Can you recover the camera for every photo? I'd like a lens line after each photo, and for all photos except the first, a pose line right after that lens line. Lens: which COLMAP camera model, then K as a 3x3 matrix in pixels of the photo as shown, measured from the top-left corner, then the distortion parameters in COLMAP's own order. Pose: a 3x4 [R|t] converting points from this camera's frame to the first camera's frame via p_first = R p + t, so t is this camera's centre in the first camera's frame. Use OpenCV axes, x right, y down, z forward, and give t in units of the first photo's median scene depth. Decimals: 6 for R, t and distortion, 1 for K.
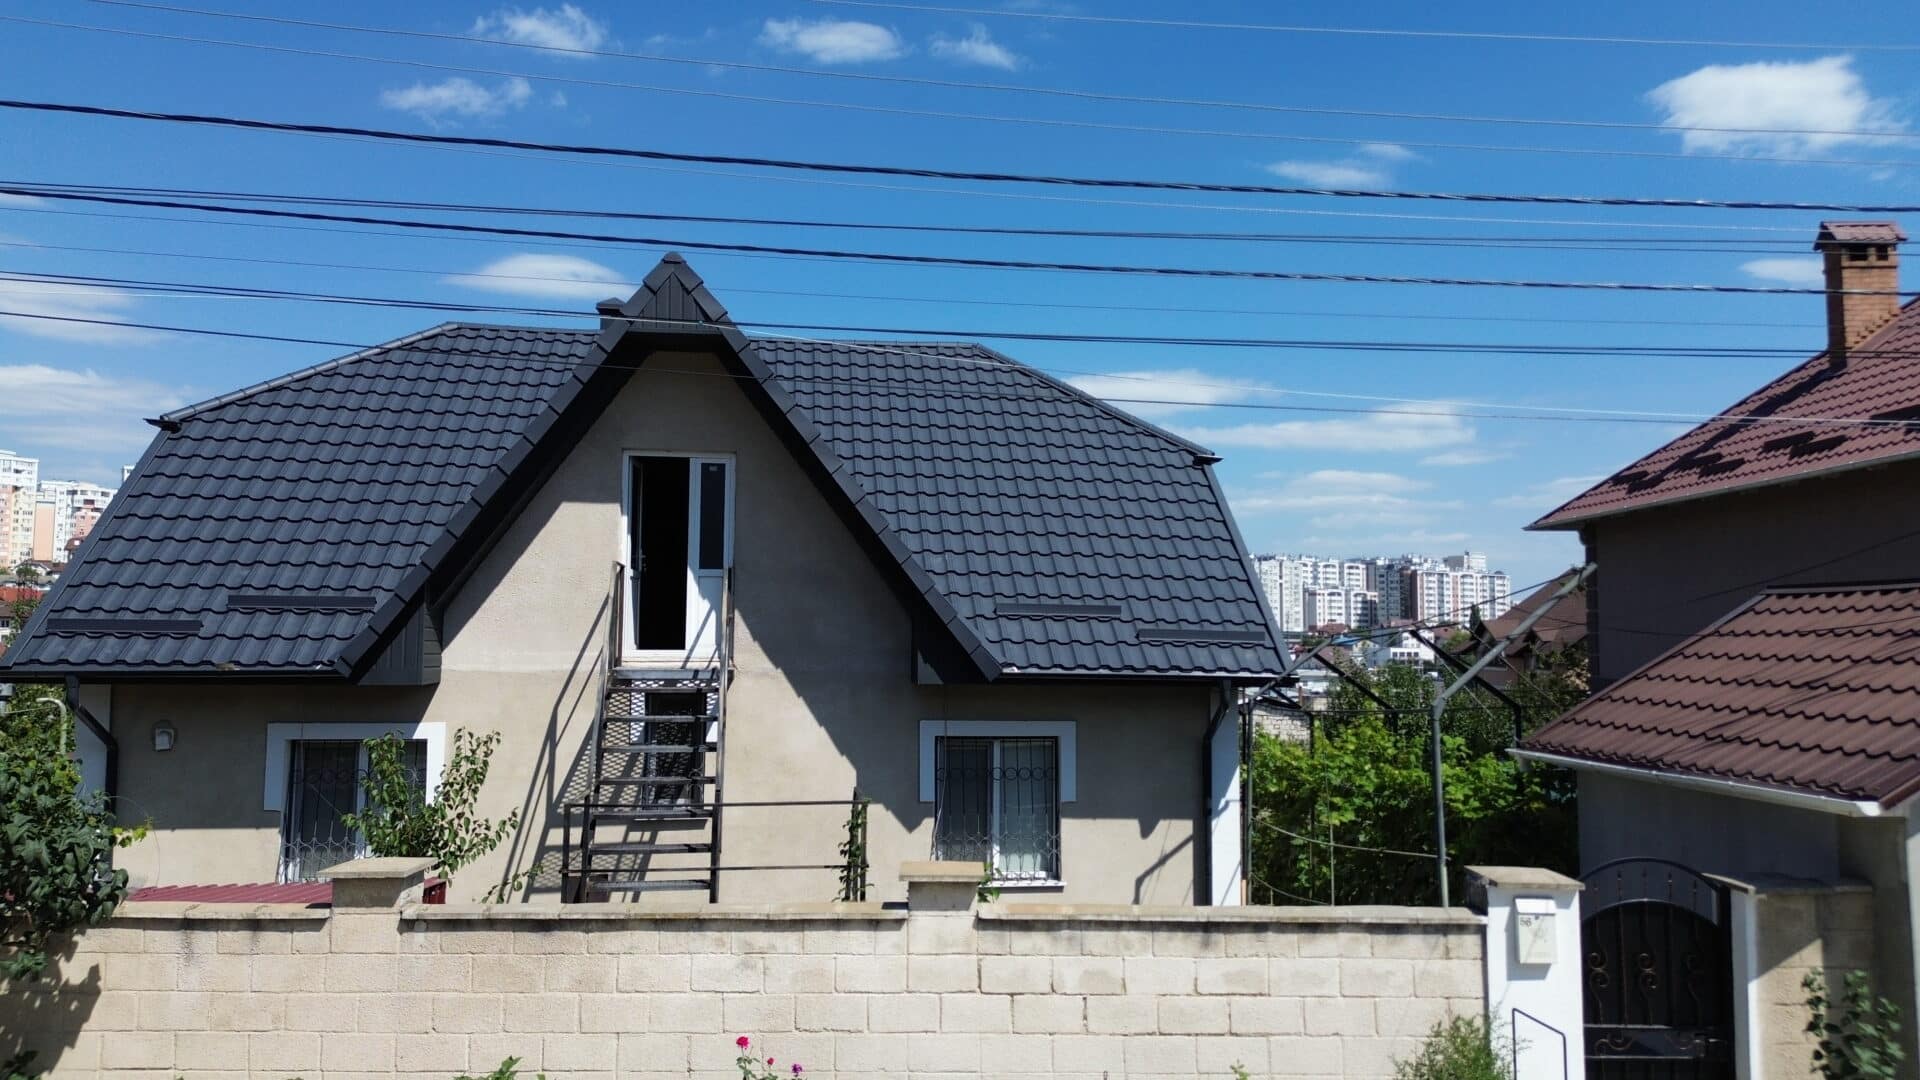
lens RADIAL K [[1379.3, 0, 958.2], [0, 1379.3, 528.5], [0, 0, 1]] dist [0.082814, -0.083817]
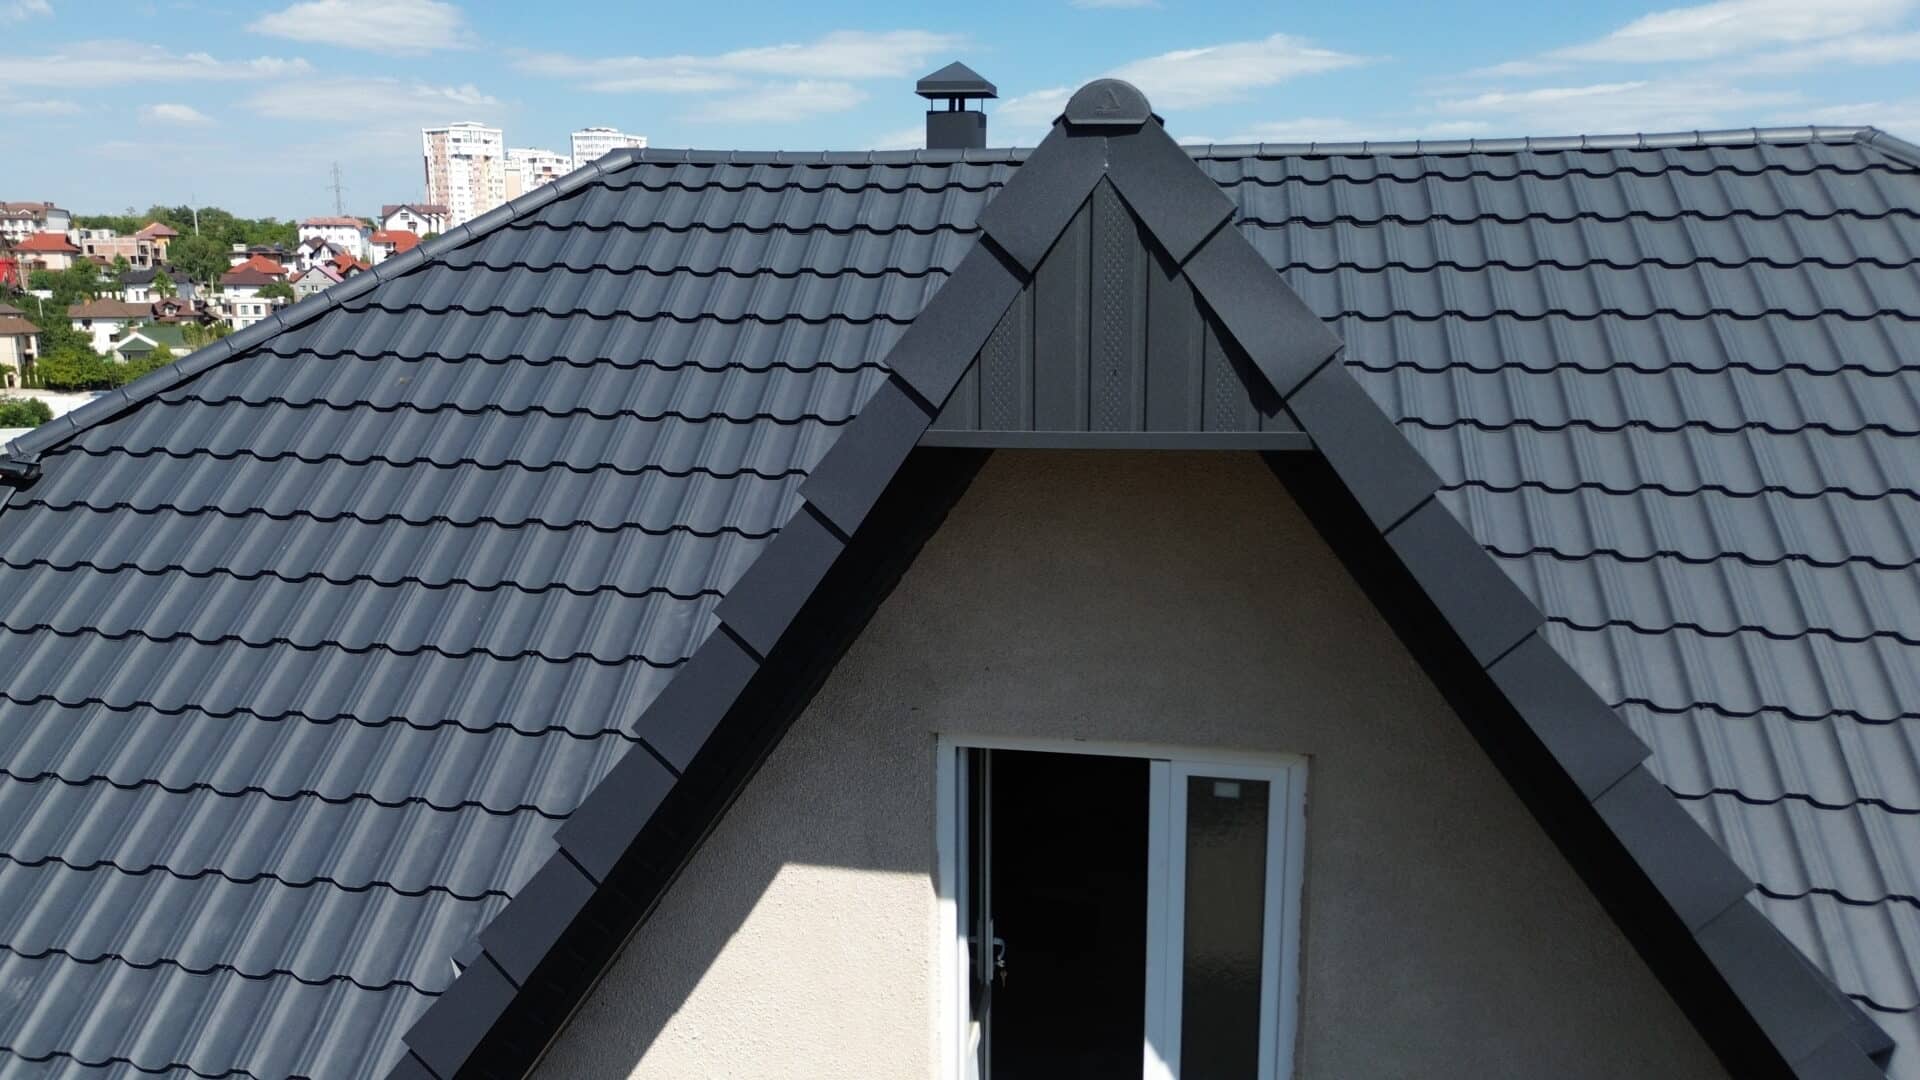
lens RADIAL K [[1379.3, 0, 958.2], [0, 1379.3, 528.5], [0, 0, 1]] dist [0.082814, -0.083817]
pose [[0.964971, 0.026768, -0.260986, -0.158423], [0.032869, 0.974608, 0.221492, -0.169112], [0.260288, -0.222312, 0.939589, 0.724569]]
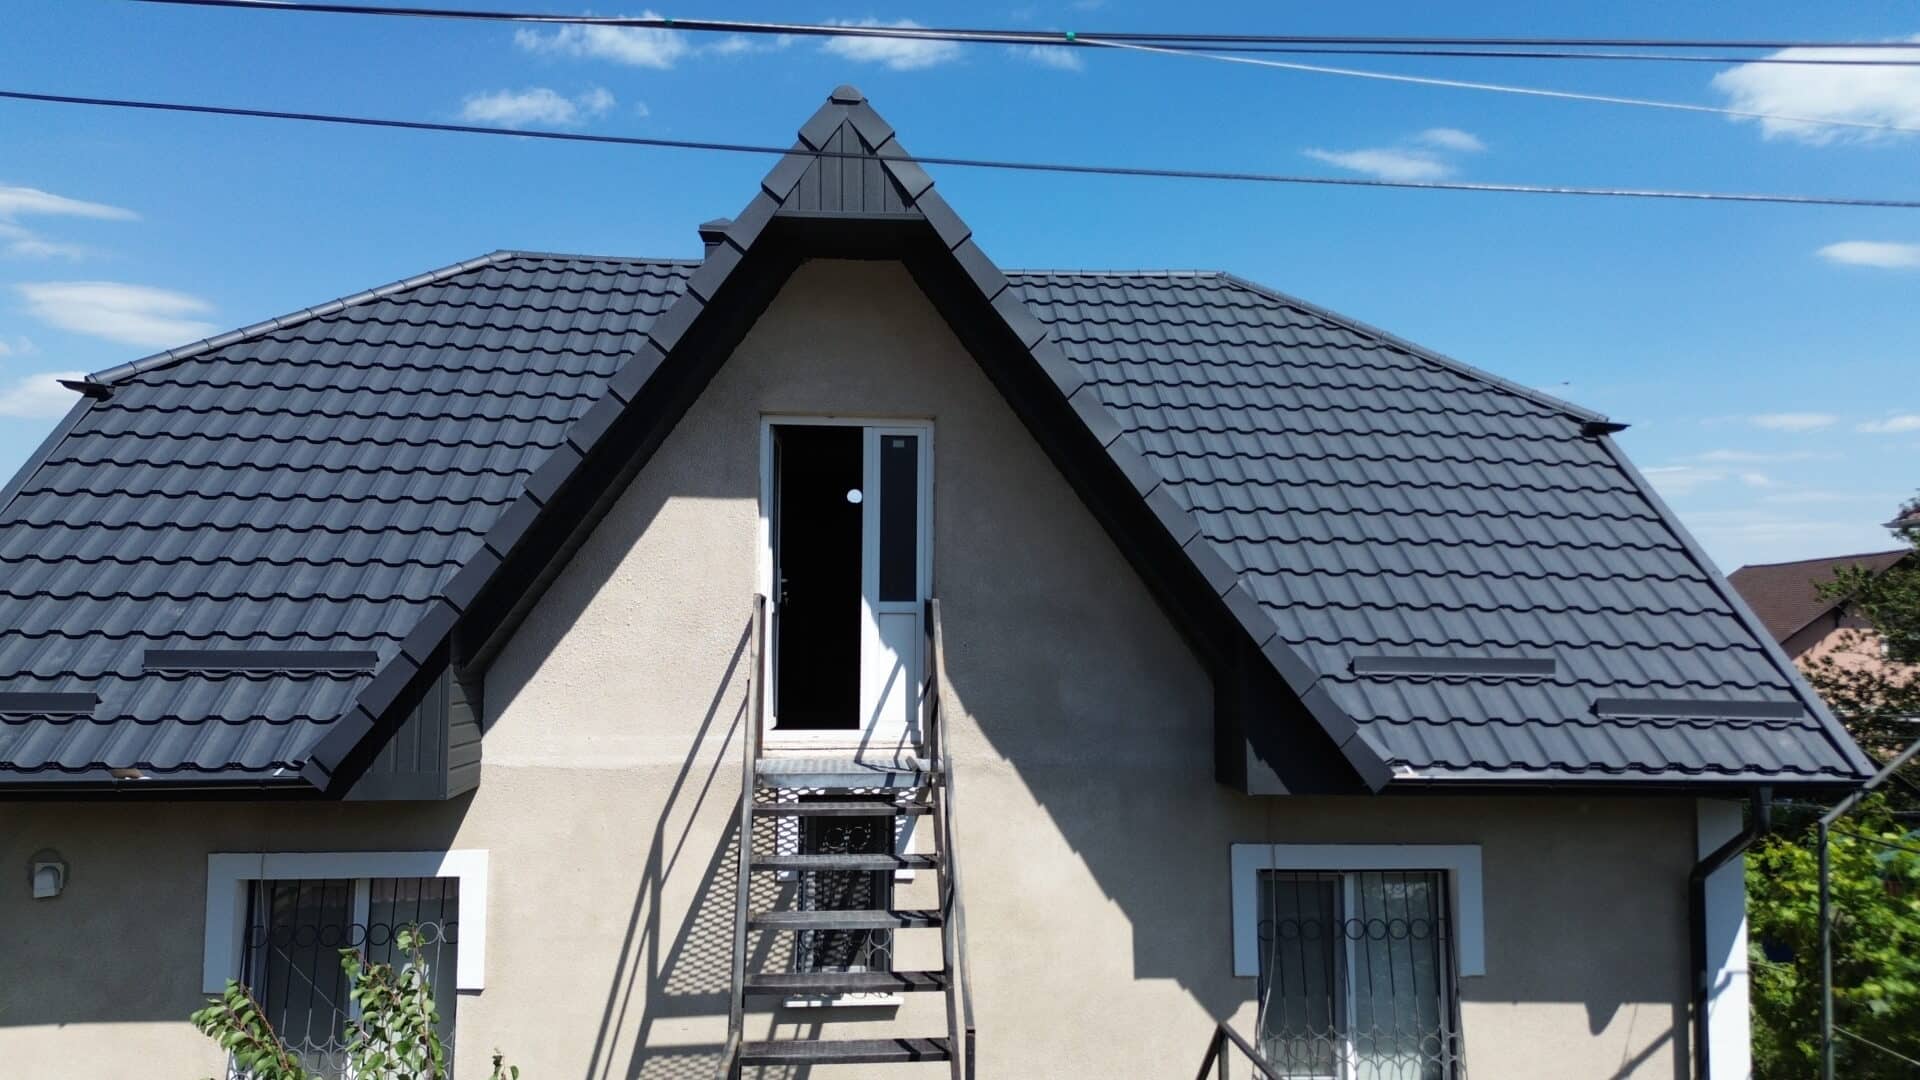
lens RADIAL K [[1331.3, 0, 950.2], [0, 1331.3, 536.7], [0, 0, 1]] dist [0.090256, -0.100299]
pose [[0.998993, -0.005474, -0.044531, -0.127790], [0.005920, 0.999934, 0.009881, -0.006536], [0.044474, -0.010135, 0.998959, 0.391549]]
